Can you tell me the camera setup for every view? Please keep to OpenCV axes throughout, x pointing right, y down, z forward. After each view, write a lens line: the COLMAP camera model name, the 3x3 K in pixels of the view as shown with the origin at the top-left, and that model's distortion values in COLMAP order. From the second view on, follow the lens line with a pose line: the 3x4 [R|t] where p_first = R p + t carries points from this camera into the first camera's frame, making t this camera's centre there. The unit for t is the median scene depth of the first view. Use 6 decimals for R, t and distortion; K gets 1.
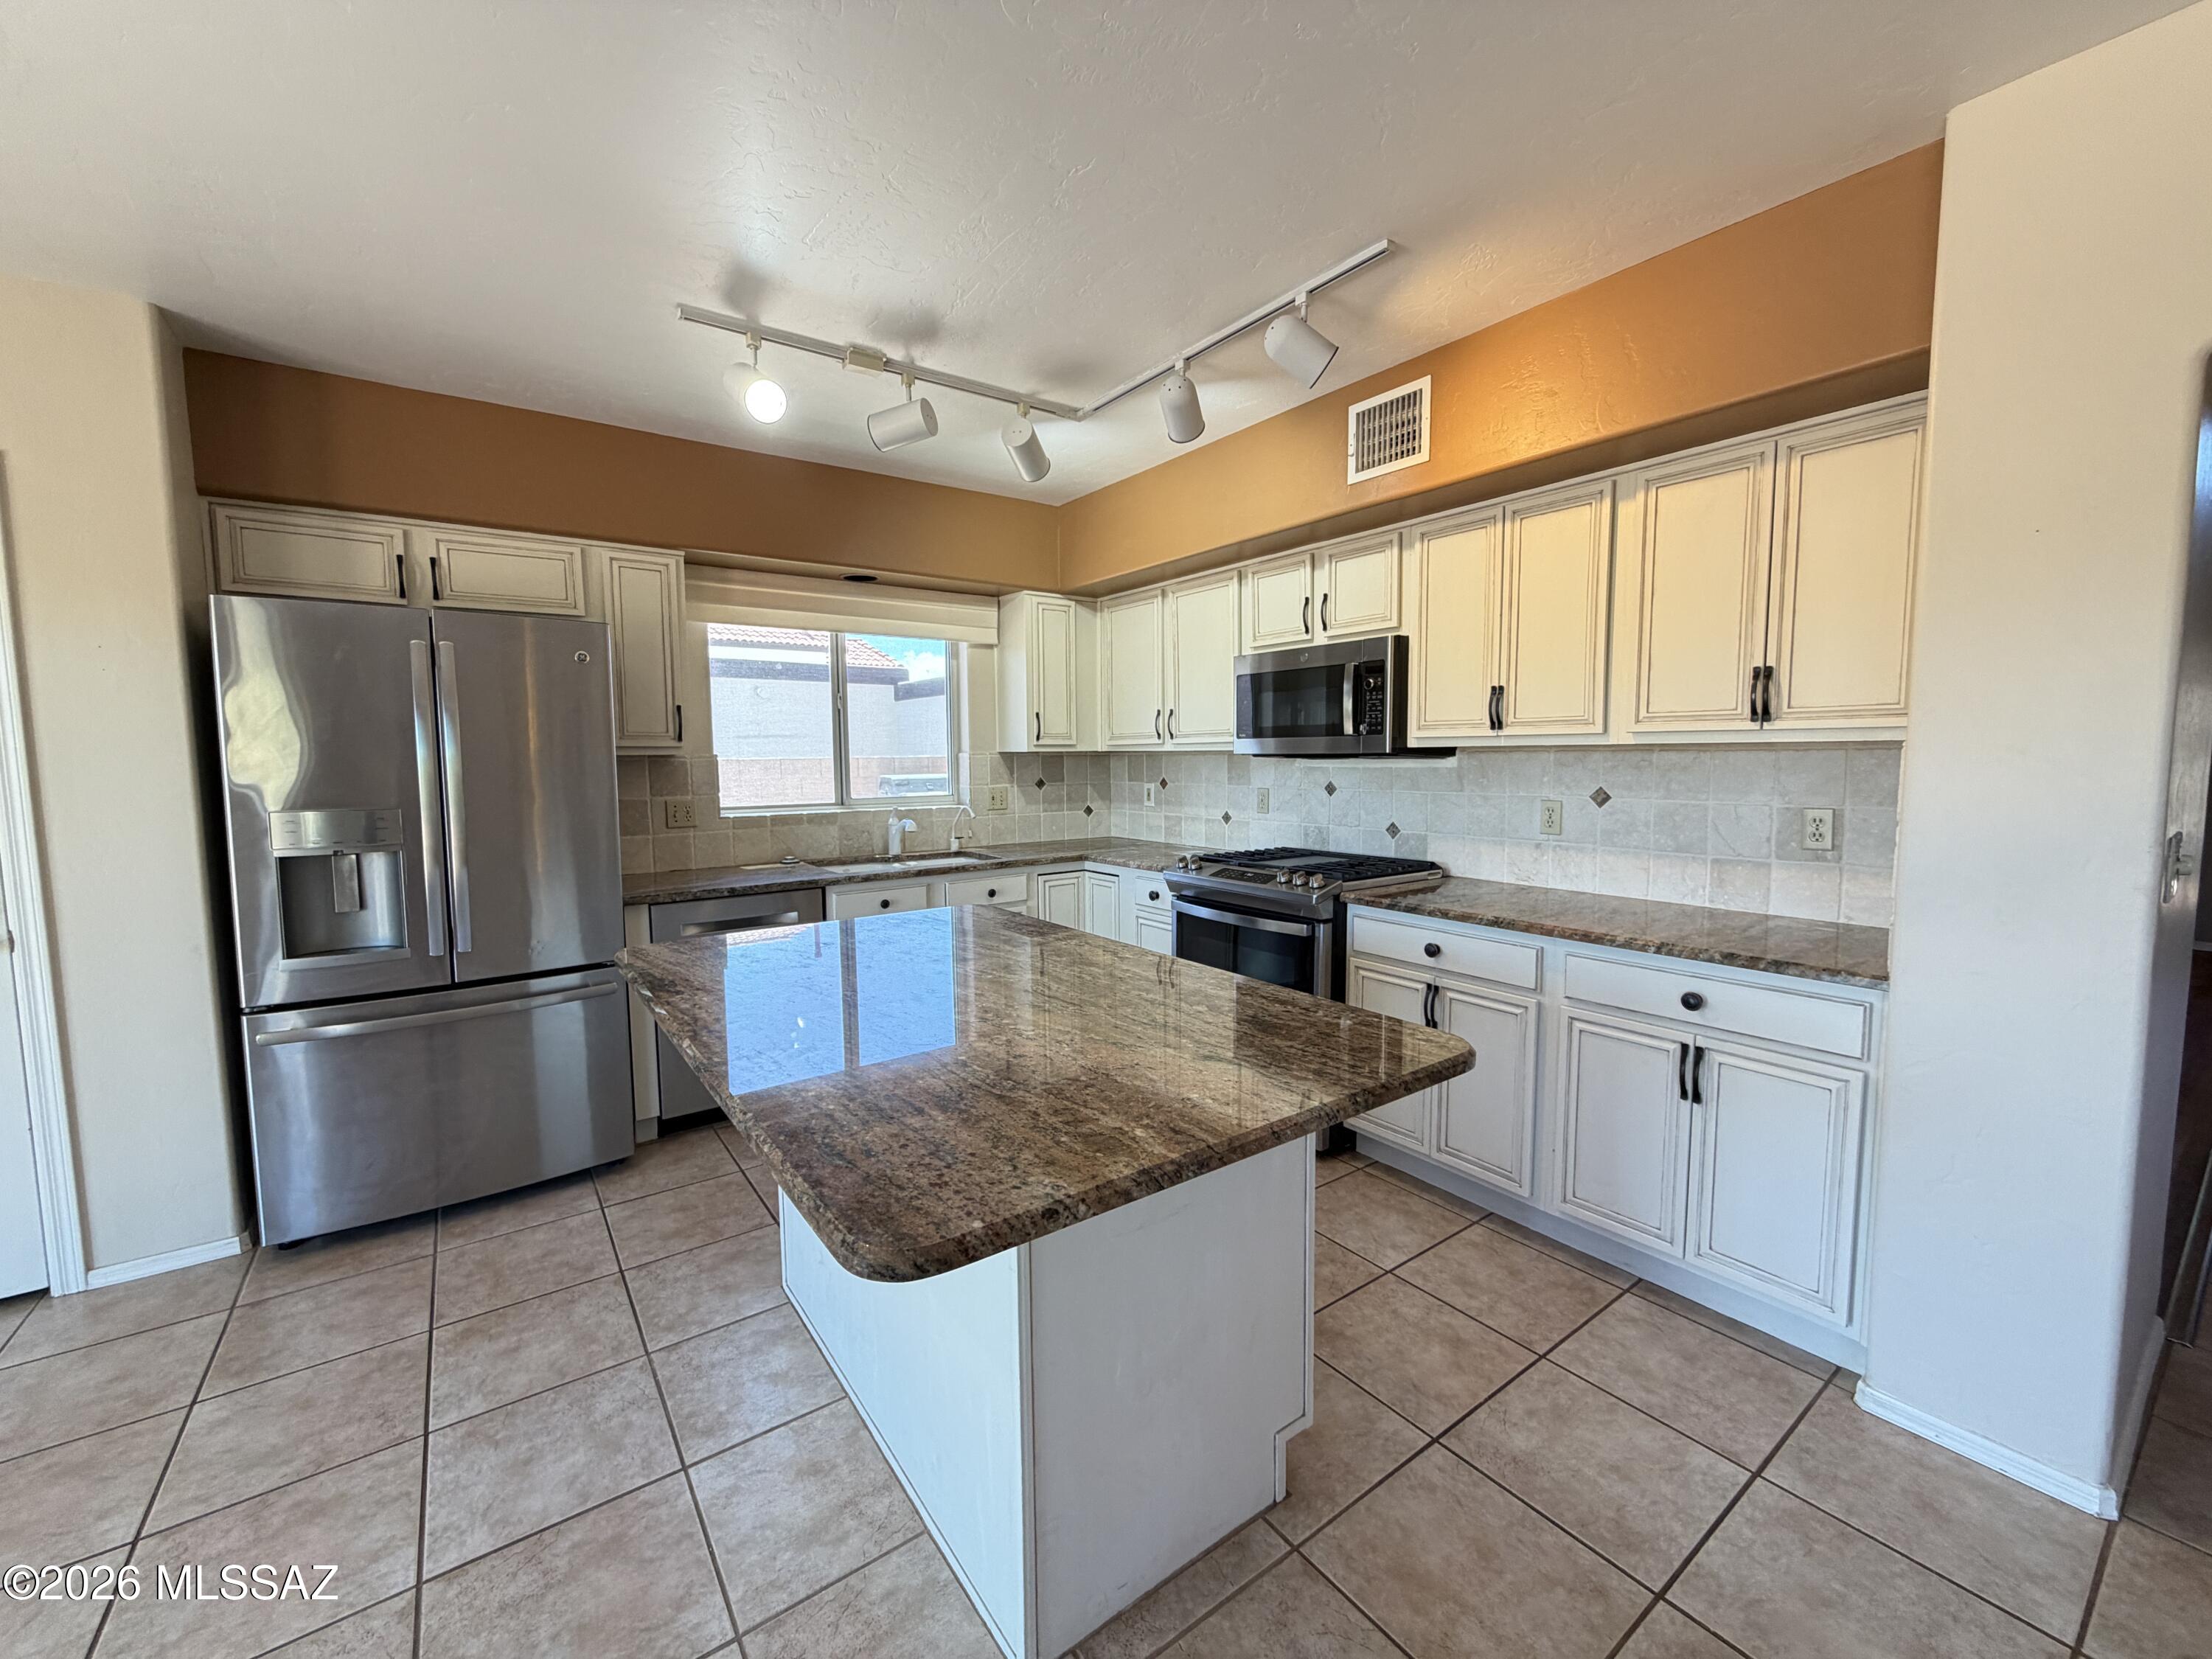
lens RADIAL K [[886.6, 0, 1100.5], [0, 886.6, 823.3], [0, 0, 1]] dist [0.002434, -0.000212]
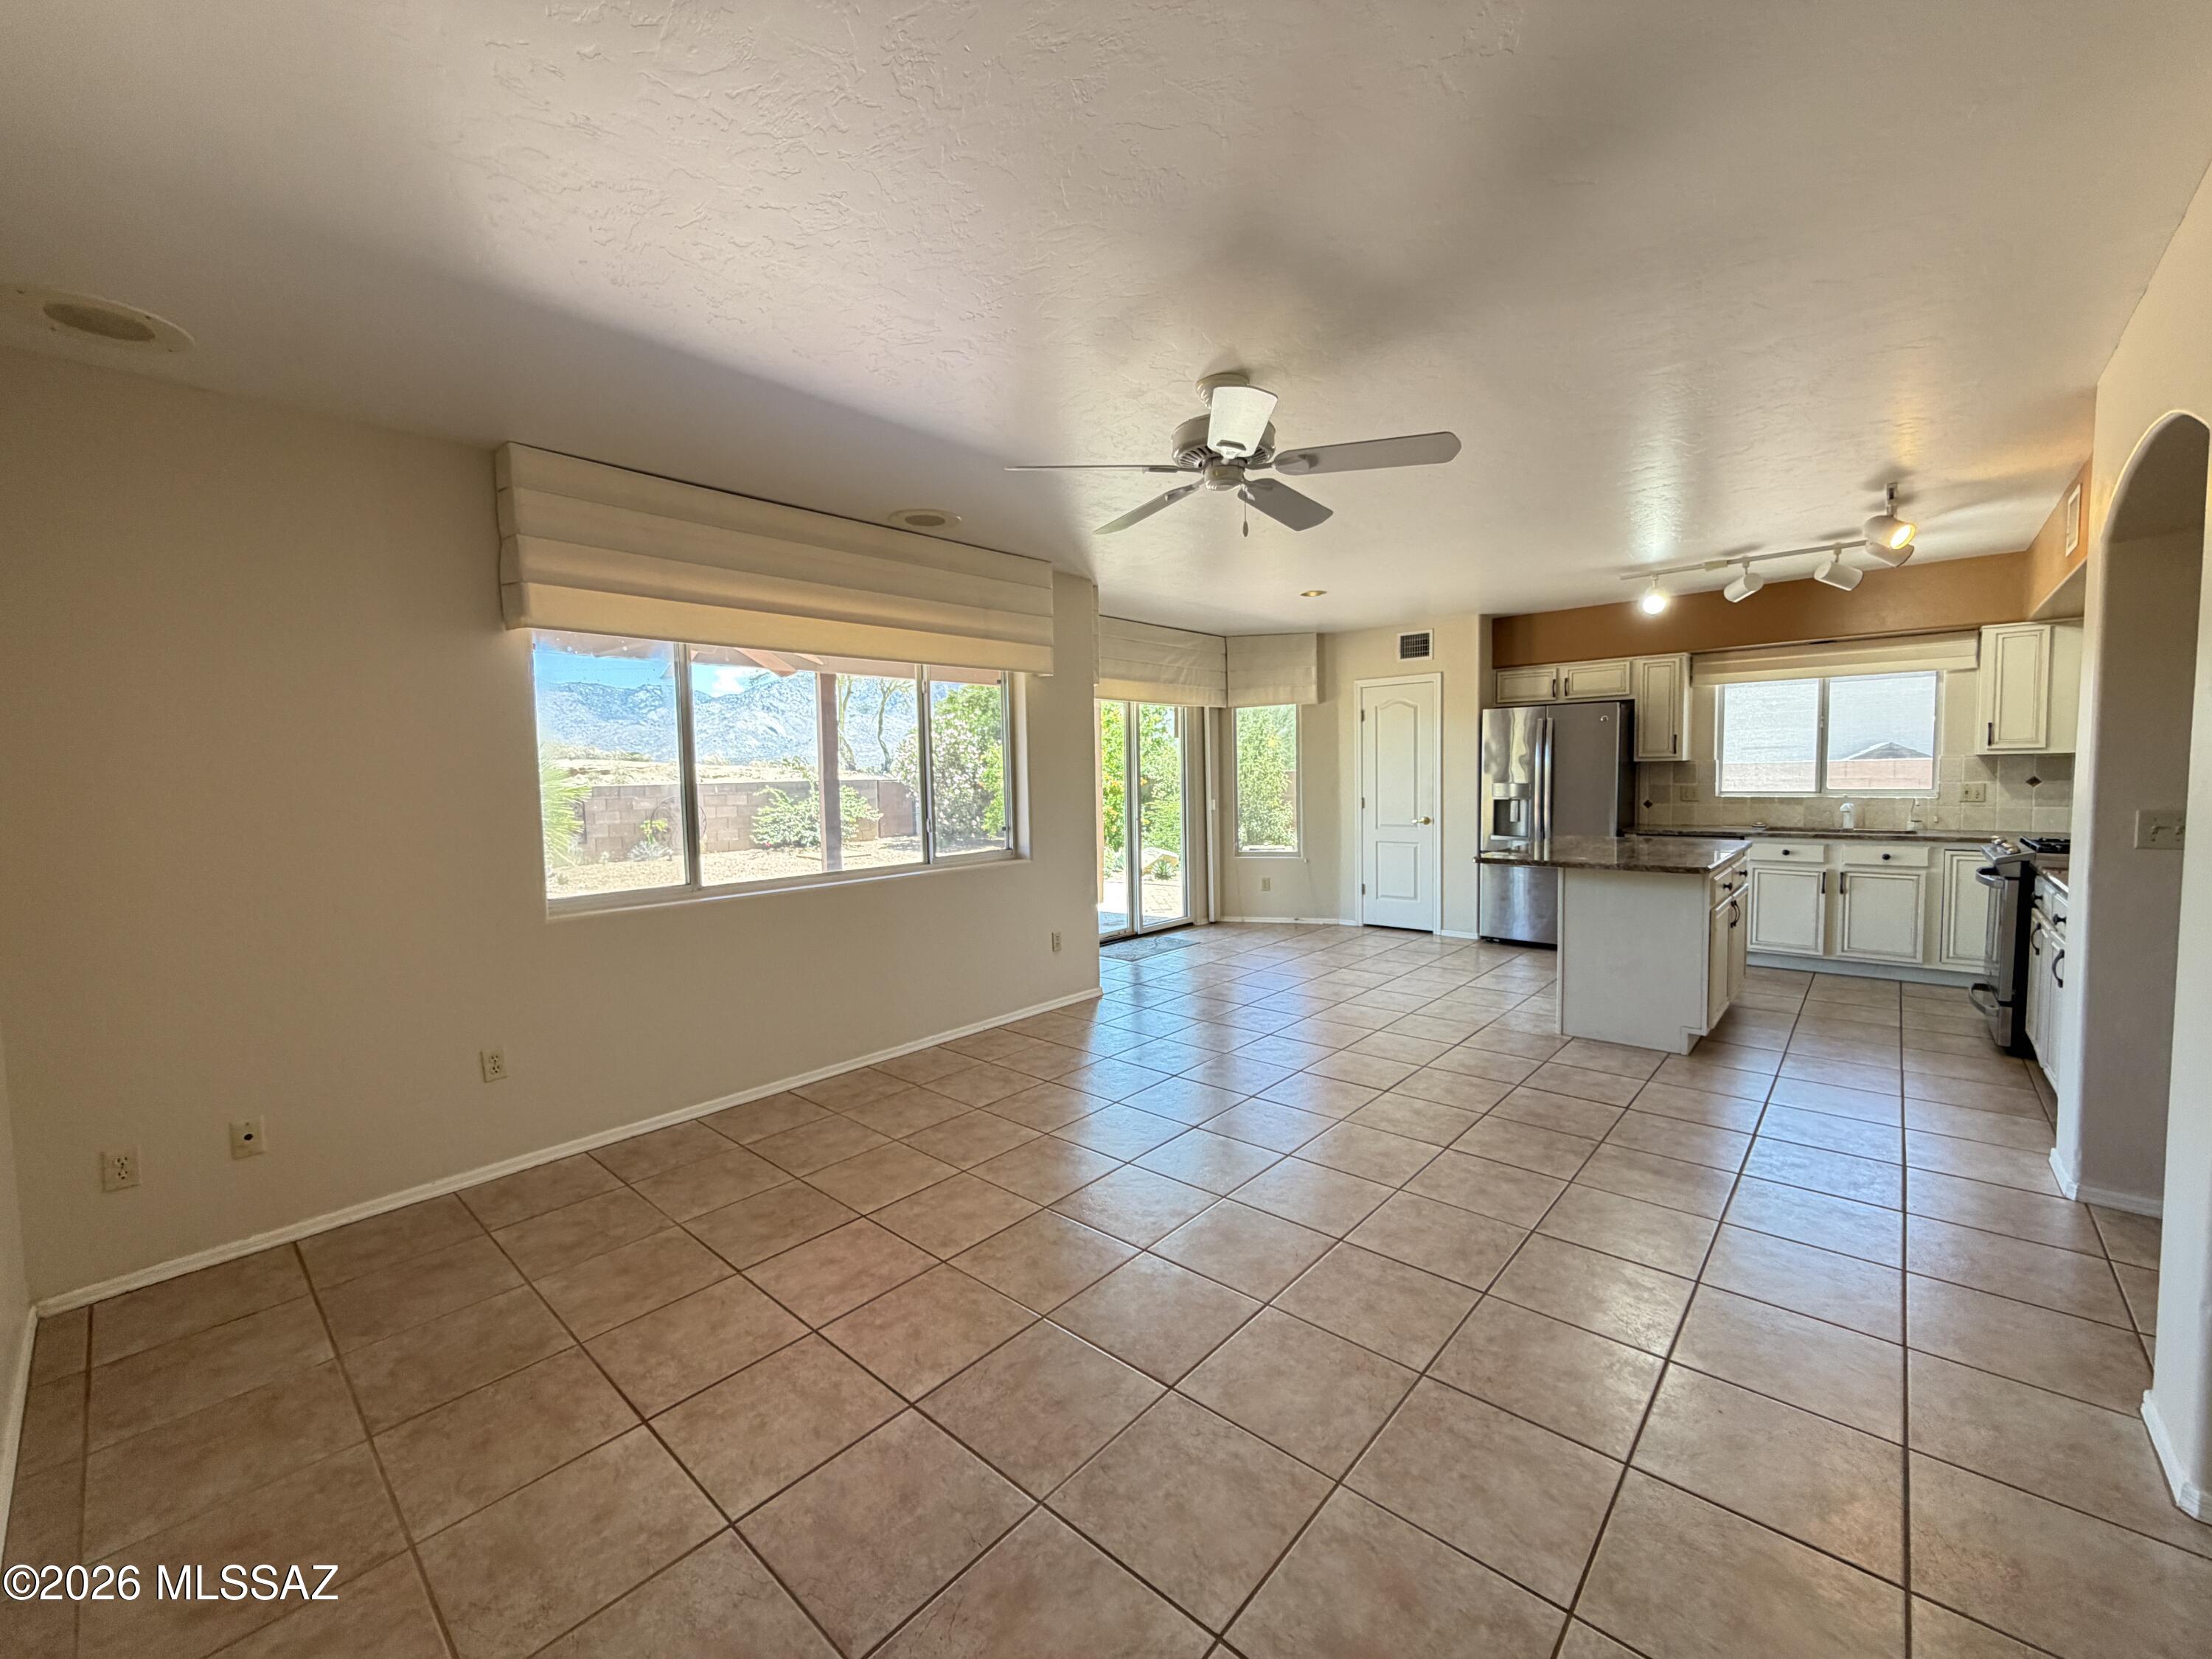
lens RADIAL K [[886.6, 0, 1095.4], [0, 886.6, 824.1], [0, 0, 1]] dist [0.002434, -0.000212]
pose [[0.206639, 0.061924, -0.976456, 1.261397], [-0.060481, 0.996895, 0.050421, 0.040598], [0.976546, 0.048638, 0.209742, -0.666207]]
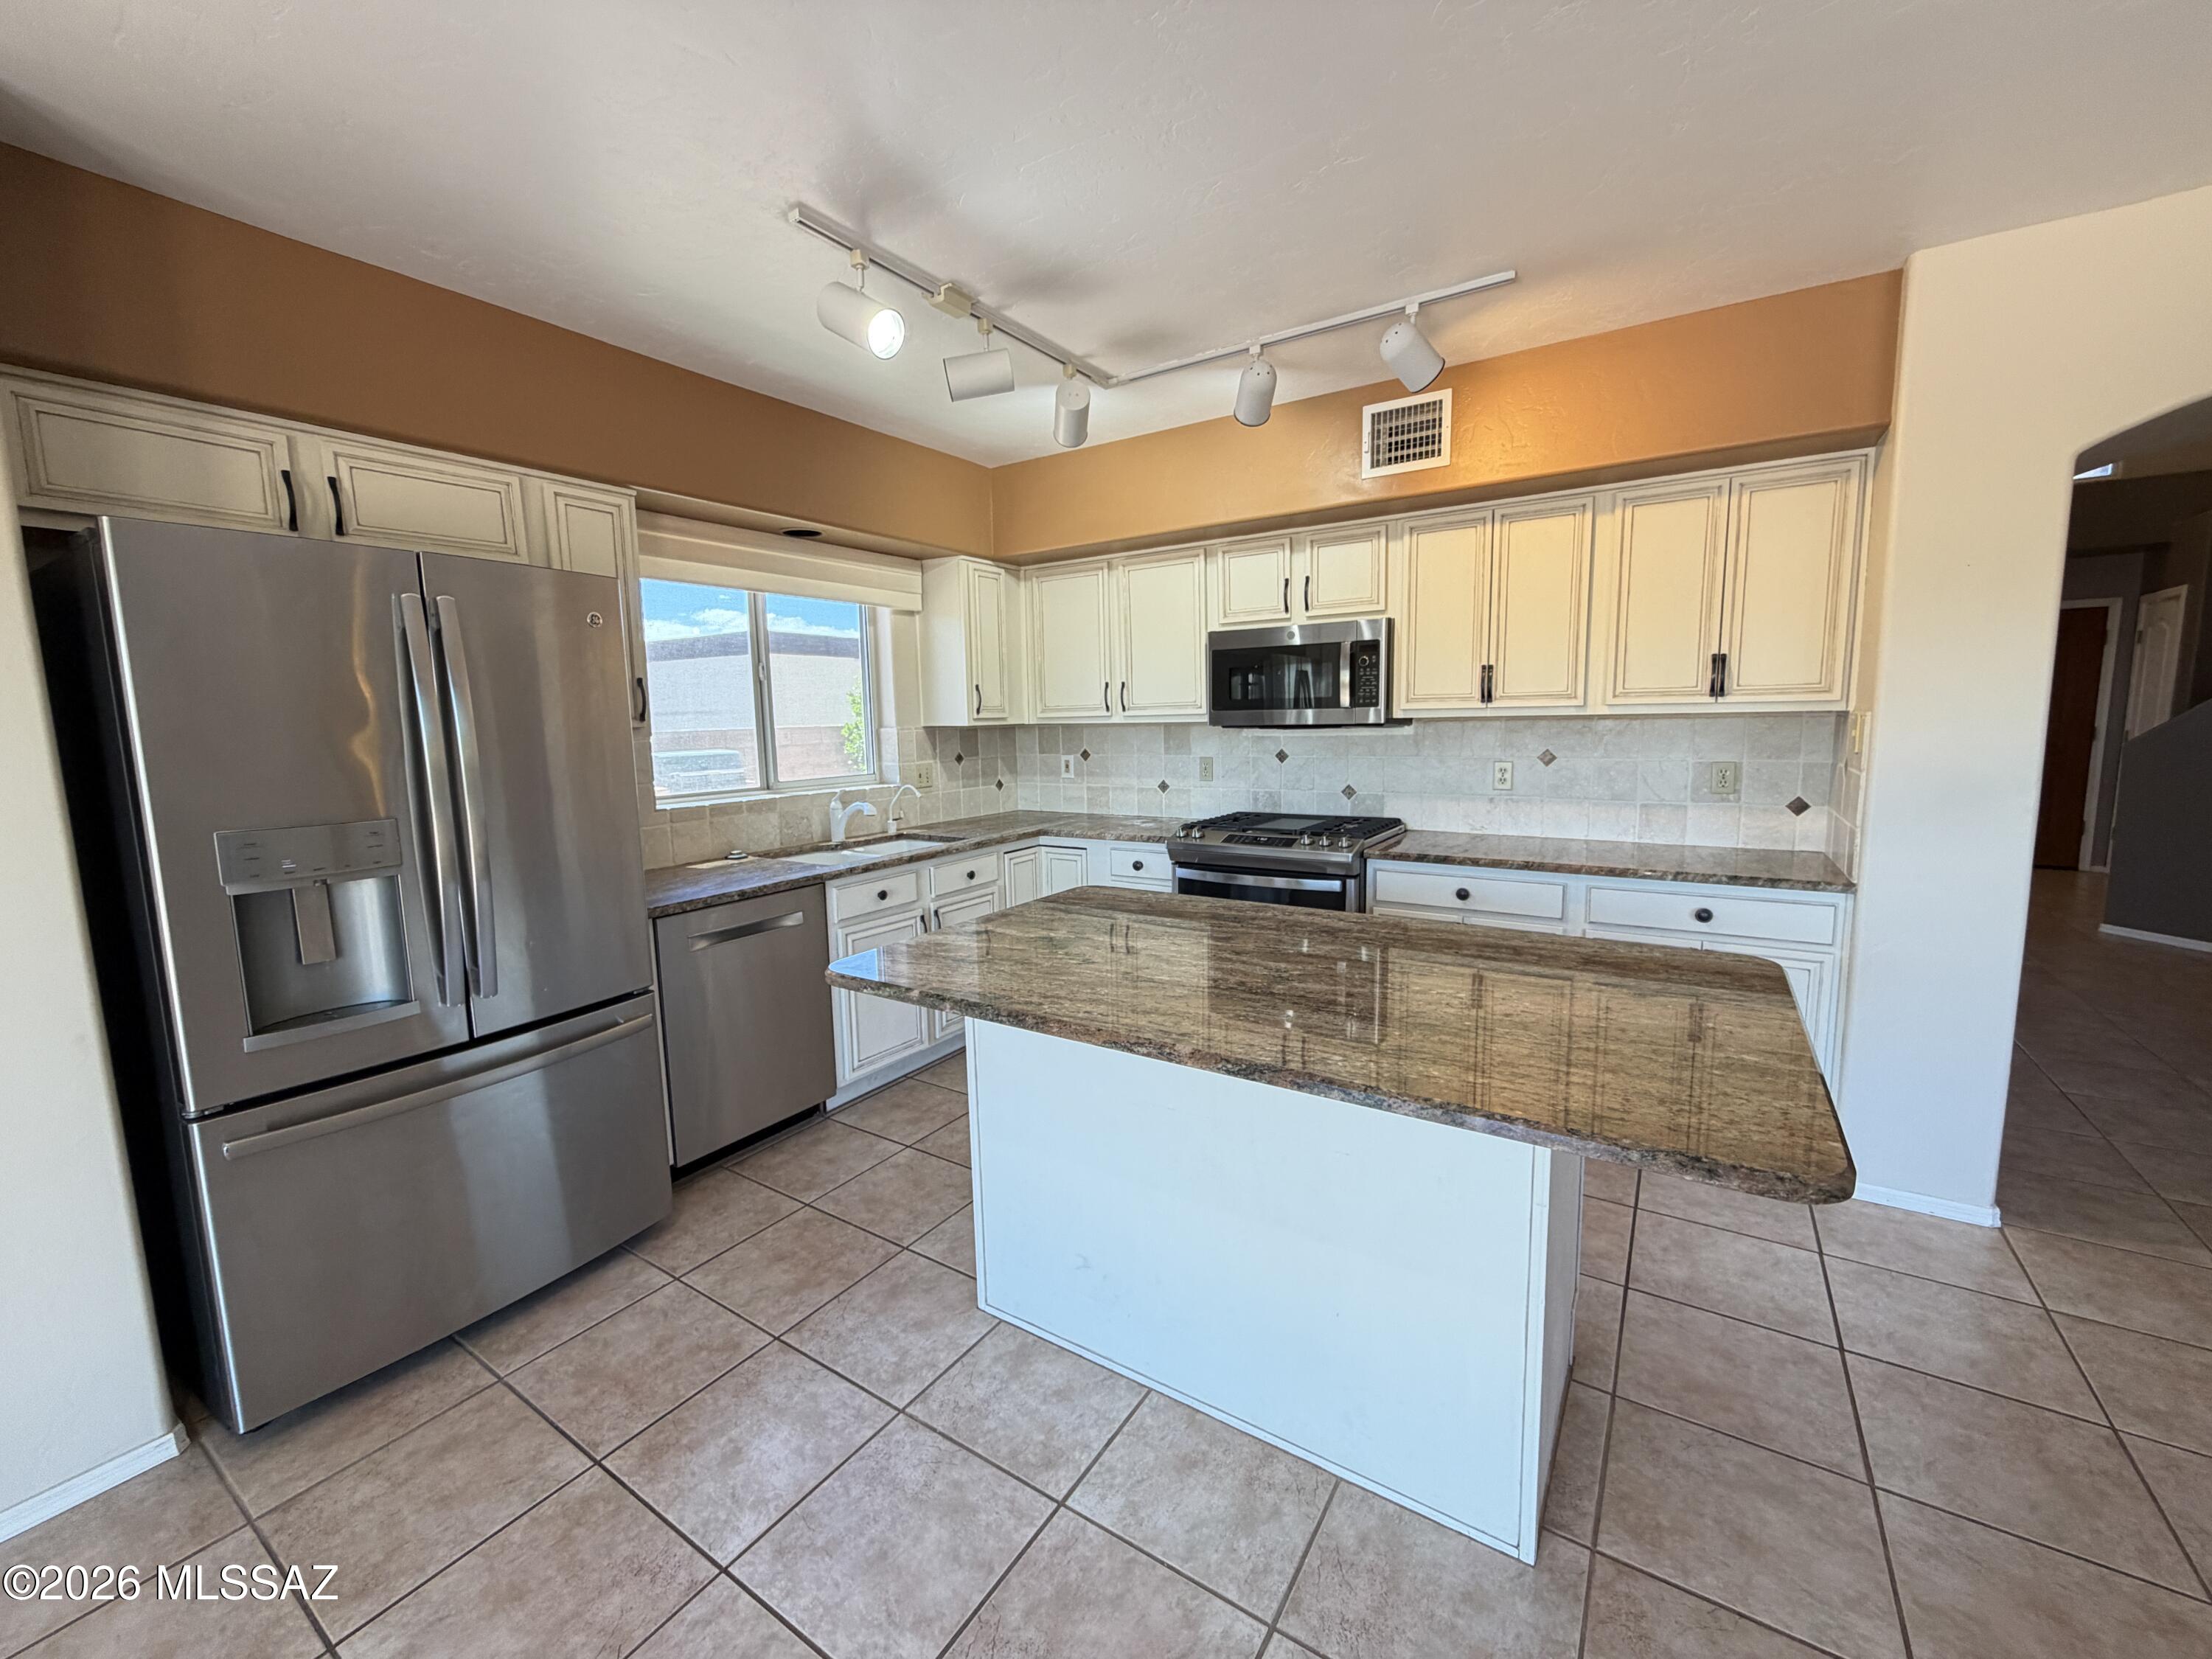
lens RADIAL K [[886.6, 0, 1099.4], [0, 886.6, 822.5], [0, 0, 1]] dist [0.002434, -0.000212]
pose [[0.935369, -0.053720, 0.349570, -0.413478], [0.040781, 0.998187, 0.044275, -0.018562], [-0.351315, -0.027158, 0.935863, 0.073302]]
